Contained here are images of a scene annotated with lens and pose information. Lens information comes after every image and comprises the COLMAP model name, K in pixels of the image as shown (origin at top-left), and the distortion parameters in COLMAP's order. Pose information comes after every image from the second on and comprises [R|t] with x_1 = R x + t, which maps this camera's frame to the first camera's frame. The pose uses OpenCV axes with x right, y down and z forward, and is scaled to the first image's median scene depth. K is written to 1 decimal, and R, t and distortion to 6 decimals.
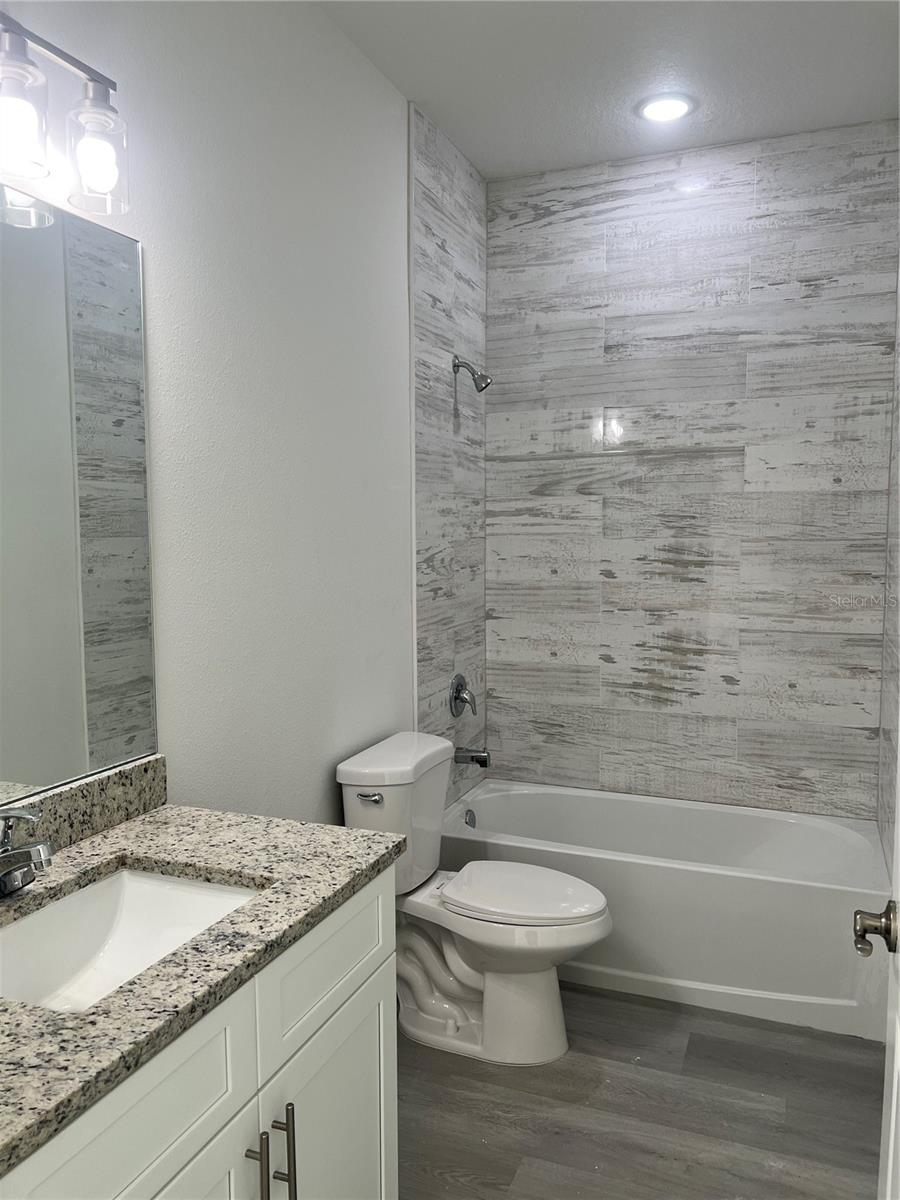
lens RADIAL K [[898.5, 0, 439.4], [0, 898.5, 609.4], [0, 0, 1]] dist [0.049256, -0.049085]
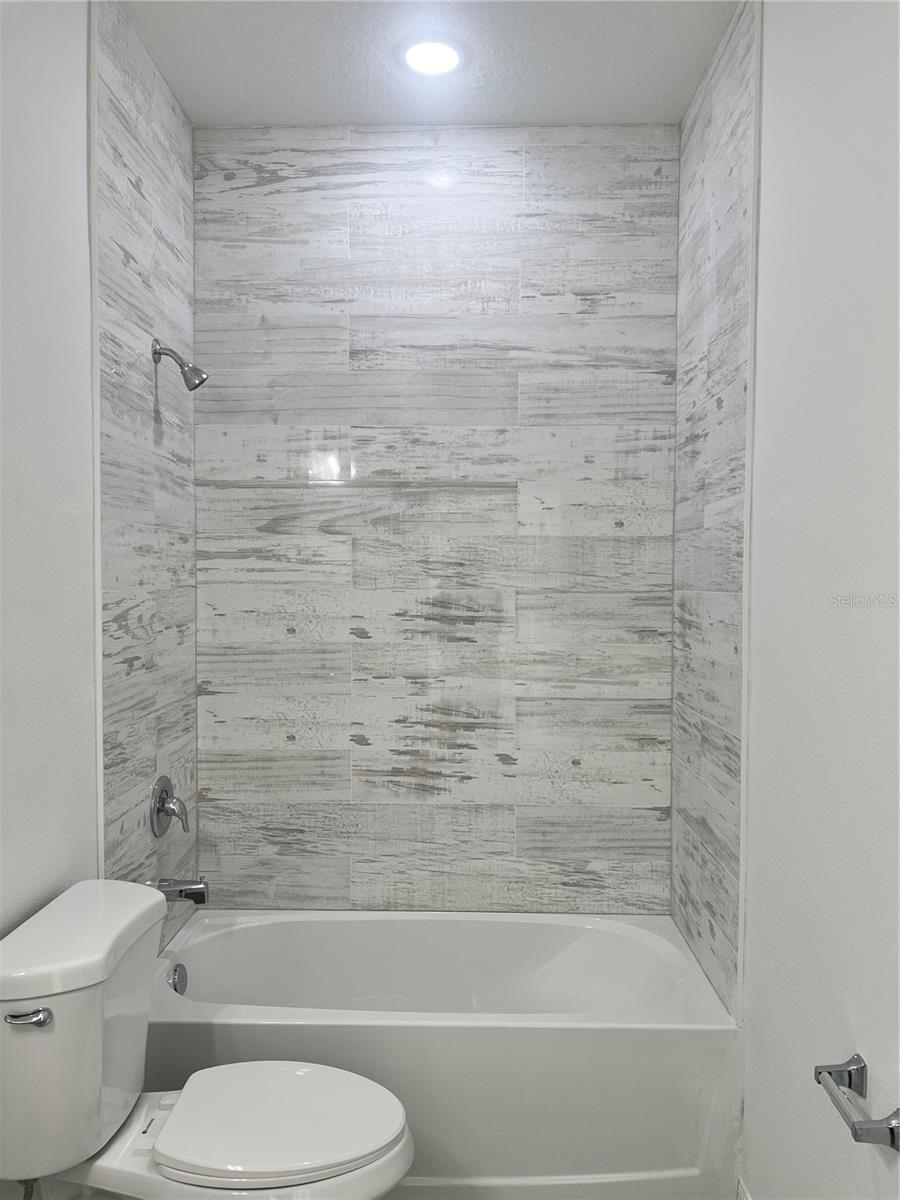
lens RADIAL K [[901.7, 0, 452.1], [0, 901.7, 606.2], [0, 0, 1]] dist [0.089415, -0.138485]
pose [[0.934405, -0.002296, 0.356206, -0.021818], [0.023828, 0.998142, -0.056074, -0.017406], [-0.355415, 0.060884, 0.932724, 0.237340]]
